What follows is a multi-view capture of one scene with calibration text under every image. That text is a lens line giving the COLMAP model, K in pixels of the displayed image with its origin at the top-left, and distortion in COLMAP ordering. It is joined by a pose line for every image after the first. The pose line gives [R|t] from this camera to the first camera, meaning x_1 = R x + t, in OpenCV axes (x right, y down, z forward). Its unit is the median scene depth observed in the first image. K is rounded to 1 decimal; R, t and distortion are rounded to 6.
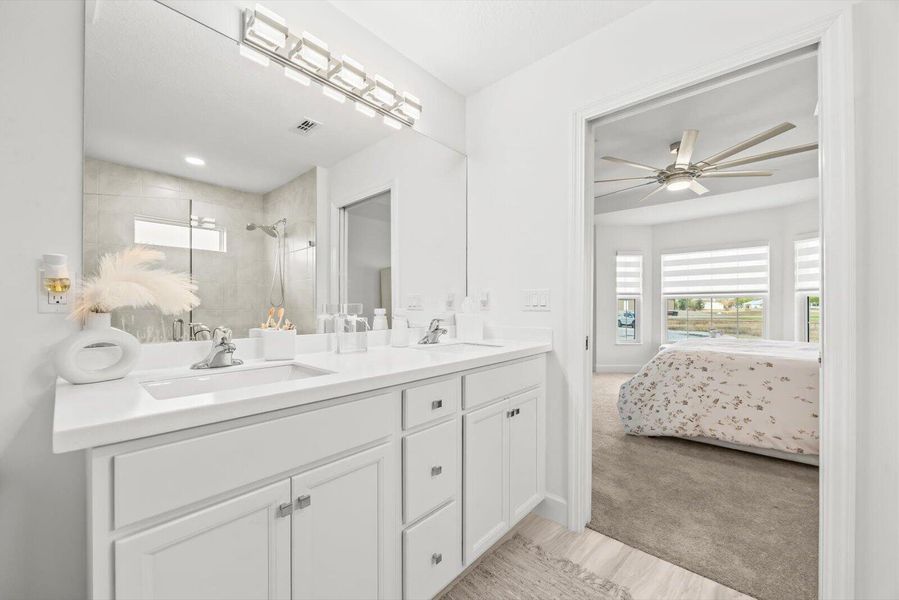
lens RADIAL K [[353.2, 0, 447.5], [0, 353.2, 304.9], [0, 0, 1]] dist [0.000084, 0.000017]
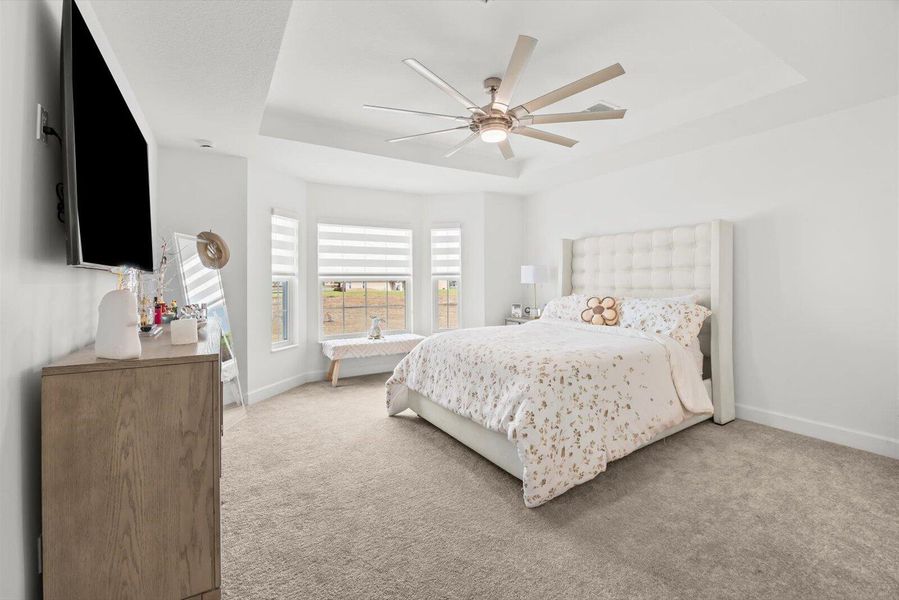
lens RADIAL K [[380.8, 0, 446.6], [0, 380.8, 279.0], [0, 0, 1]] dist [-0.038637, 0.000006]
pose [[0.313827, 0.006017, 0.949461, -0.105157], [0.006152, 0.999946, -0.008370, -0.018706], [-0.949460, 0.008468, 0.313773, 0.646190]]
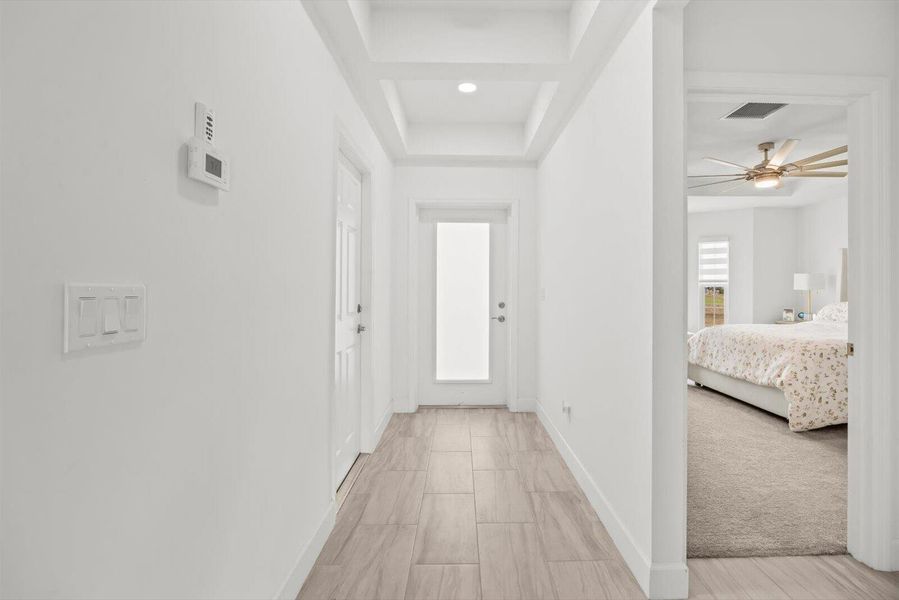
lens RADIAL K [[407.4, 0, 474.1], [0, 407.4, 285.3], [0, 0, 1]] dist [0.000840, 0.000404]
pose [[0.722206, 0.007444, 0.691638, -0.620443], [-0.006030, 0.999972, -0.004466, -0.016816], [-0.691652, -0.000945, 0.722230, 0.553912]]
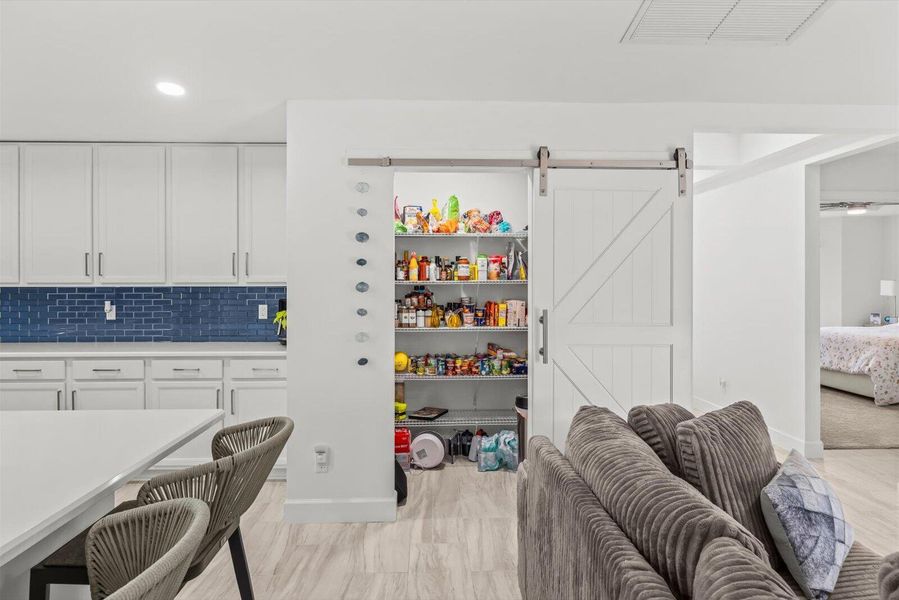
lens RADIAL K [[558.0, 0, 447.1], [0, 558.0, 285.5], [0, 0, 1]] dist [0.002232, 0.002295]
pose [[0.722809, -0.001707, 0.691046, -1.408047], [0.001237, 0.999999, 0.001176, -0.052997], [-0.691047, 0.000004, 0.722810, 0.424452]]
